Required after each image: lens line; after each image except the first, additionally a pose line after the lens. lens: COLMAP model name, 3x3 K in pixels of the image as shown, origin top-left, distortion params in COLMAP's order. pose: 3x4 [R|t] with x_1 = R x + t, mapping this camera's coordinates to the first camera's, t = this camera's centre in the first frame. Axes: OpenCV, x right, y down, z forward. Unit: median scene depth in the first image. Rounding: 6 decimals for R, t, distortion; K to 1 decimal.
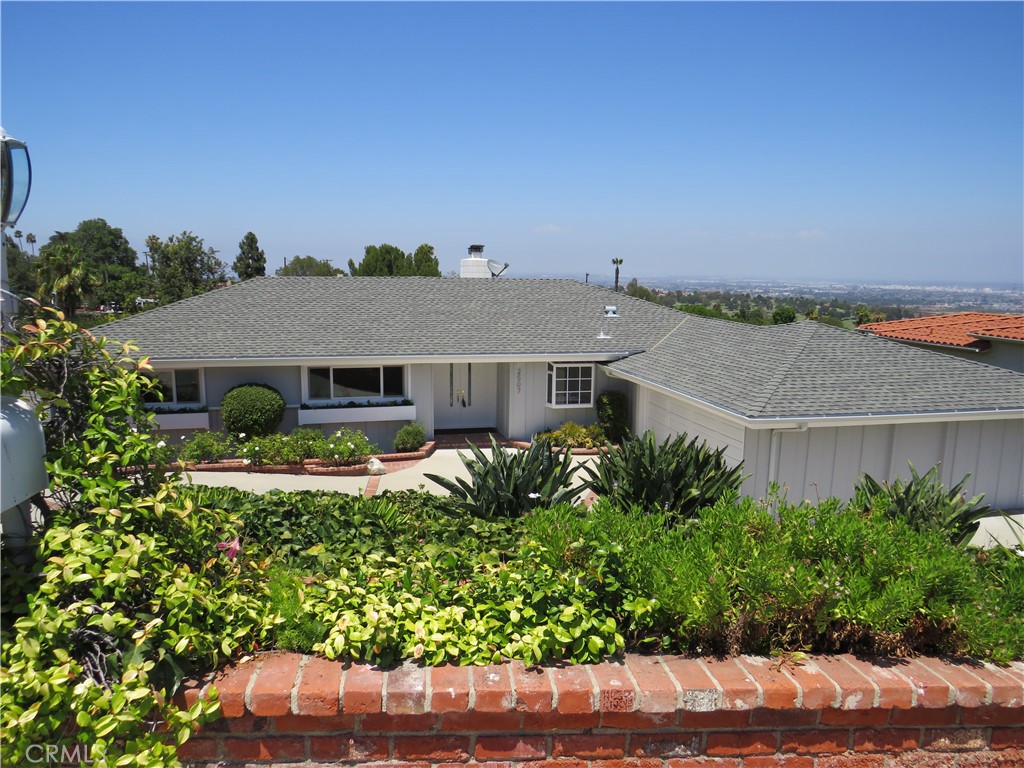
lens RADIAL K [[722.2, 0, 513.5], [0, 722.2, 380.5], [0, 0, 1]] dist [-0.026337, 0.007567]
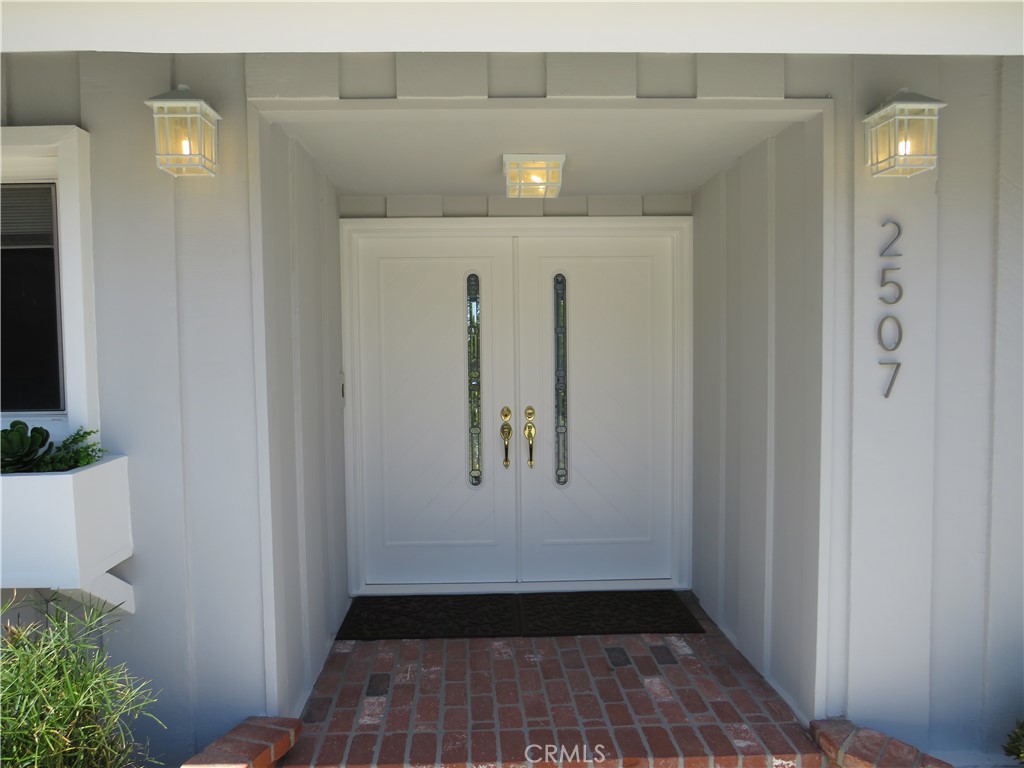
lens RADIAL K [[722.2, 0, 513.2], [0, 722.2, 392.5], [0, 0, 1]] dist [-0.026337, 0.007567]
pose [[0.978133, -0.014526, -0.207475, -0.036191], [-0.006006, 0.995169, -0.097990, 0.032457], [0.207896, 0.097094, 0.973320, 0.892580]]
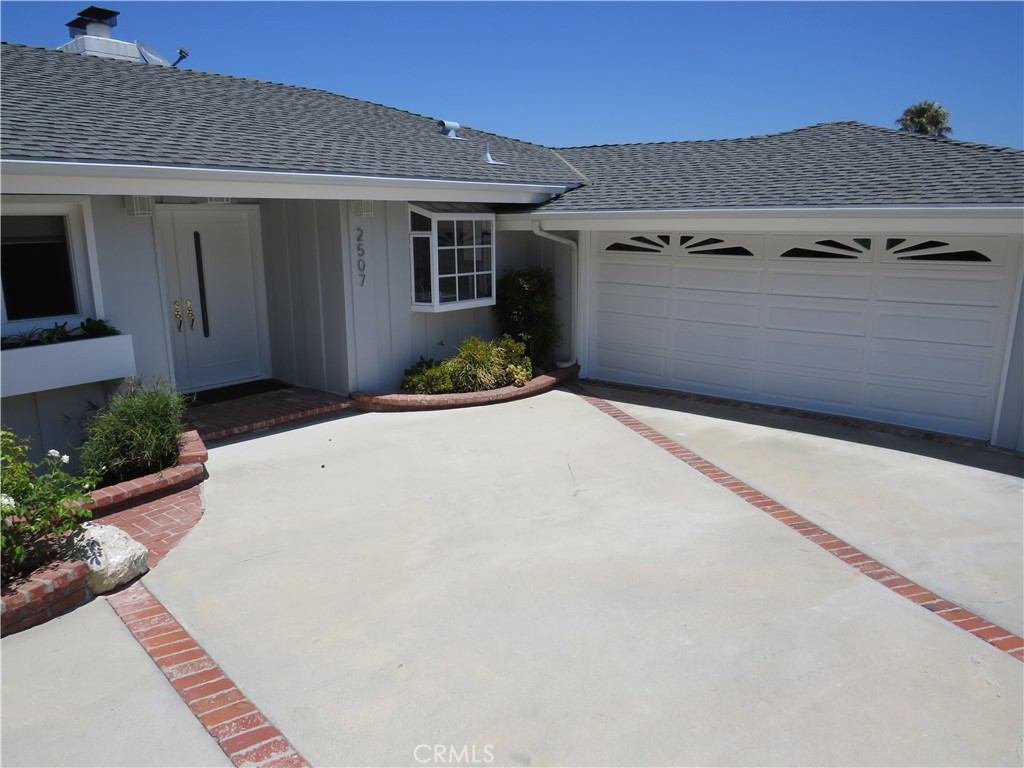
lens RADIAL K [[722.2, 0, 510.0], [0, 722.2, 385.1], [0, 0, 1]] dist [-0.026337, 0.007567]
pose [[0.797196, -0.152753, 0.584077, -0.192816], [0.110922, 0.988051, 0.107009, 0.042053], [-0.593444, -0.020520, 0.804614, 0.627177]]
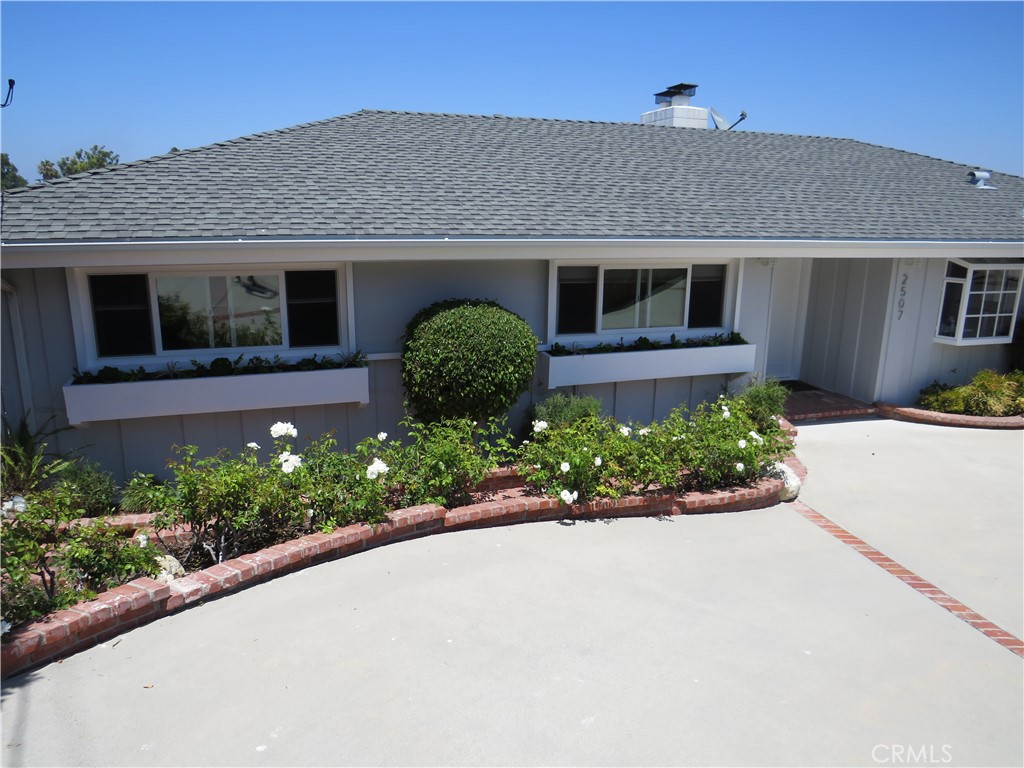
lens RADIAL K [[722.2, 0, 510.6], [0, 722.2, 385.6], [0, 0, 1]] dist [-0.026337, 0.007567]
pose [[0.994289, -0.022189, 0.104390, -0.358966], [0.012952, 0.996005, 0.088348, 0.016793], [-0.105934, -0.086492, 0.990604, 0.513882]]
